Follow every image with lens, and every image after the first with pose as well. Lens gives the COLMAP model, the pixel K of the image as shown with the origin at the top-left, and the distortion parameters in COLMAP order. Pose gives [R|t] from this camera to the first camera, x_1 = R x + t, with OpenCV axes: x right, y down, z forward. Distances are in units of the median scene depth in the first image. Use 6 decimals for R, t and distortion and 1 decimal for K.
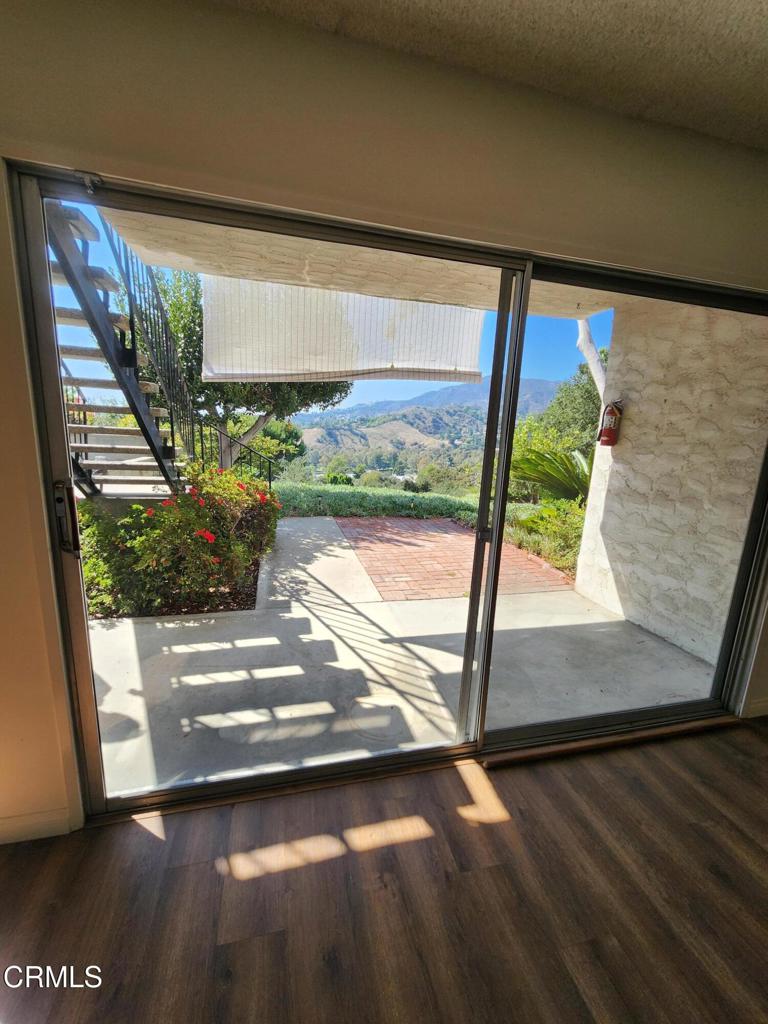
lens RADIAL K [[414.4, 0, 381.8], [0, 414.4, 513.2], [0, 0, 1]] dist [-0.001774, -0.000829]
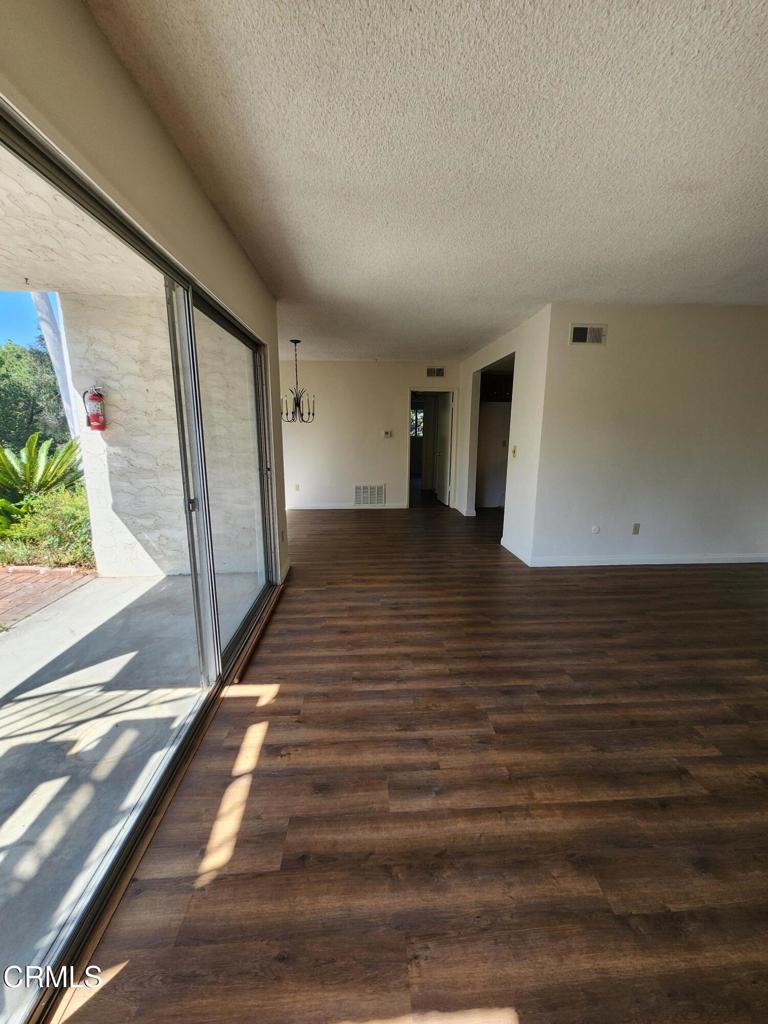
lens RADIAL K [[414.4, 0, 389.5], [0, 414.4, 516.1], [0, 0, 1]] dist [-0.001774, -0.000829]
pose [[0.173862, -0.239132, 0.955295, -0.574545], [0.195332, 0.959169, 0.204551, -0.037836], [-0.965203, 0.151036, 0.213473, 0.144259]]
